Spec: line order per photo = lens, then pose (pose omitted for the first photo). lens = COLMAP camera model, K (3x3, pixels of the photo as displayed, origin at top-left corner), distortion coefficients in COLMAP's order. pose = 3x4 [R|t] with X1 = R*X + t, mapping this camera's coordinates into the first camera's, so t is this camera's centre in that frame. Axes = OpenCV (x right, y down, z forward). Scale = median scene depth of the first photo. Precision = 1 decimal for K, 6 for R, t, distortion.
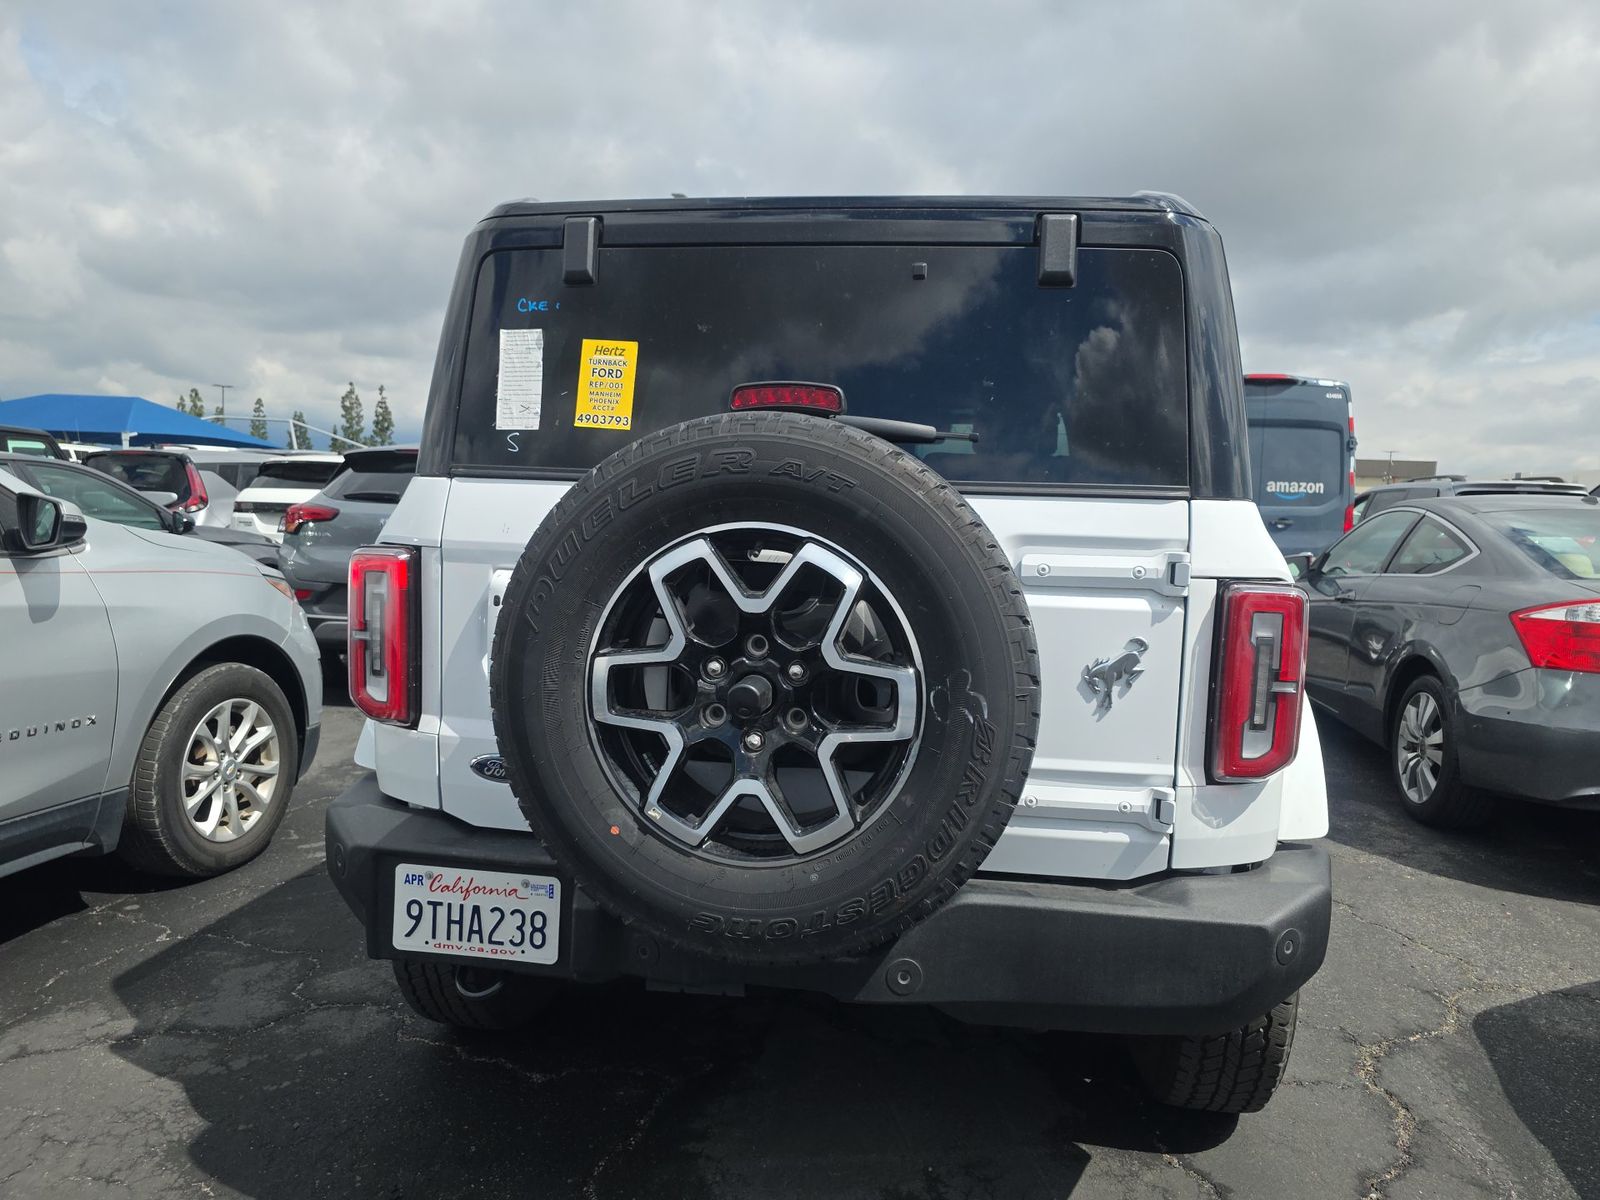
lens RADIAL K [[1101.3, 0, 800.0], [0, 1101.3, 600.0], [0, 0, 1]] dist [0.025985, -0.026516]
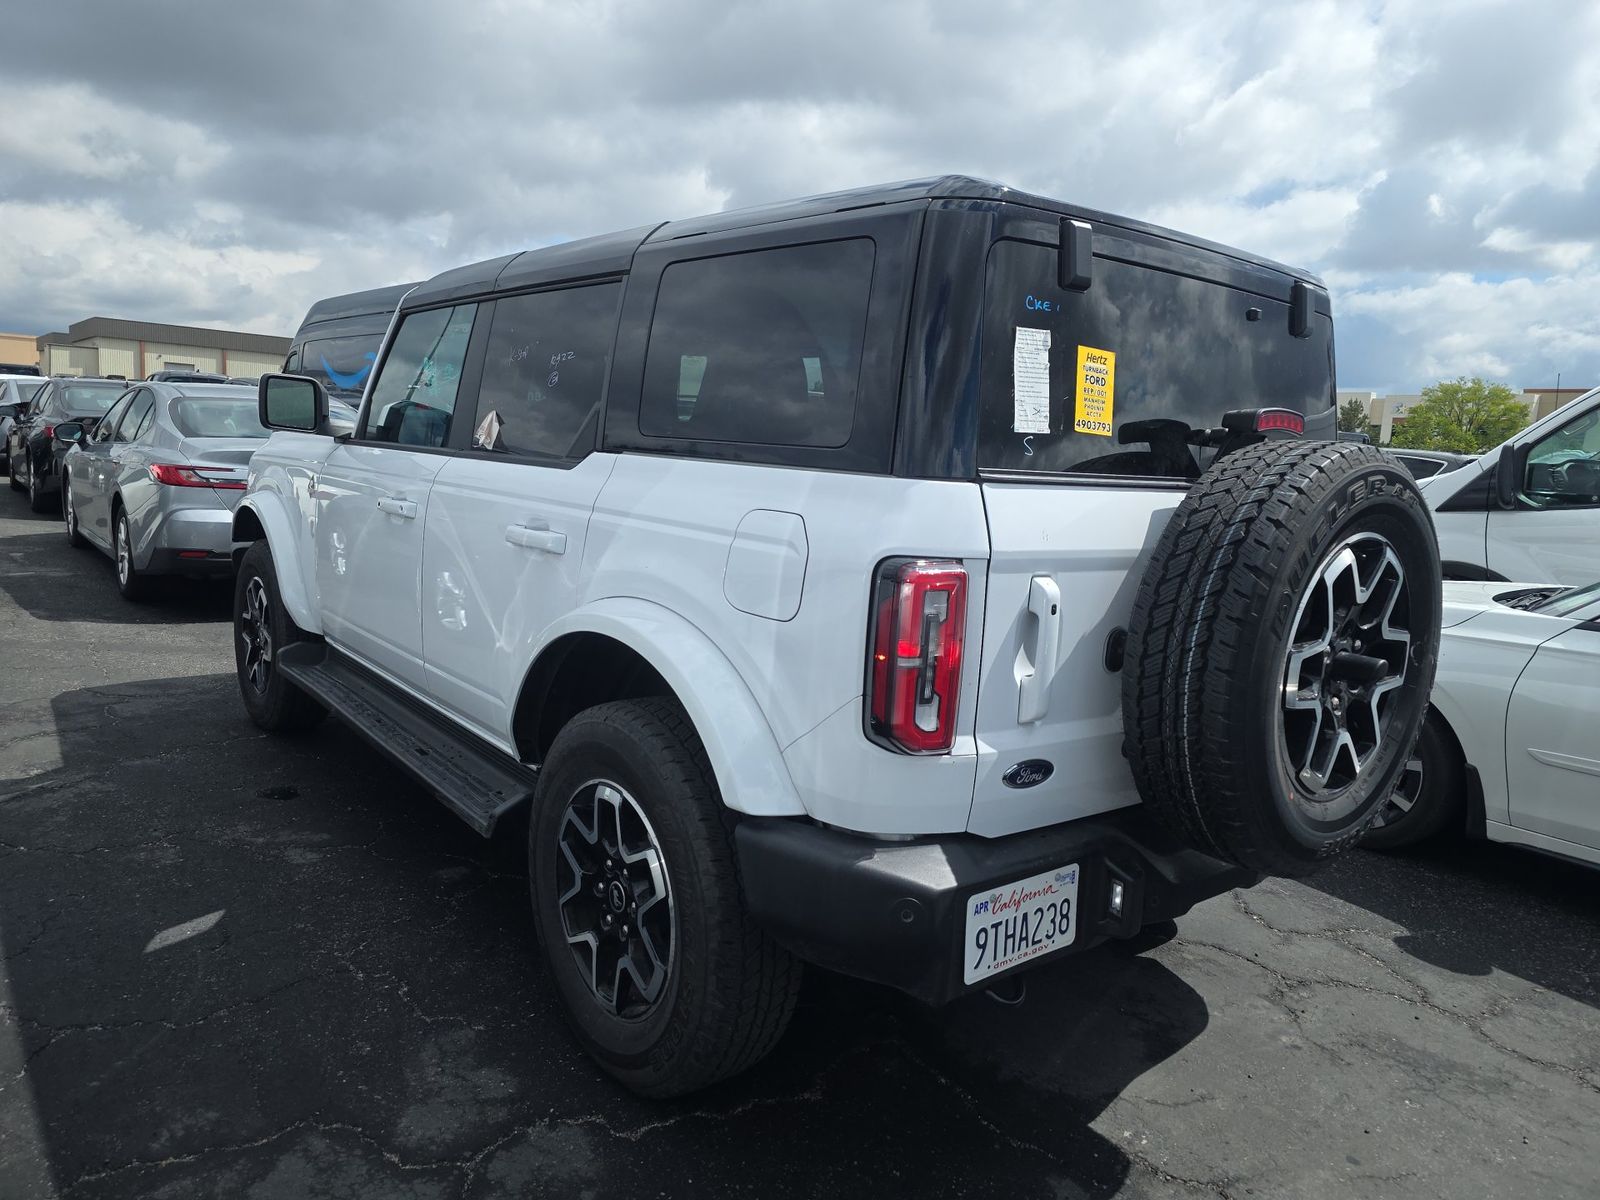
lens RADIAL K [[1101.3, 0, 800.0], [0, 1101.3, 600.0], [0, 0, 1]] dist [0.025985, -0.026516]
pose [[0.661649, -0.098260, 0.743348, -1.142879], [0.028627, 0.993964, 0.105907, -0.117200], [-0.749267, -0.048793, 0.660468, 0.505567]]
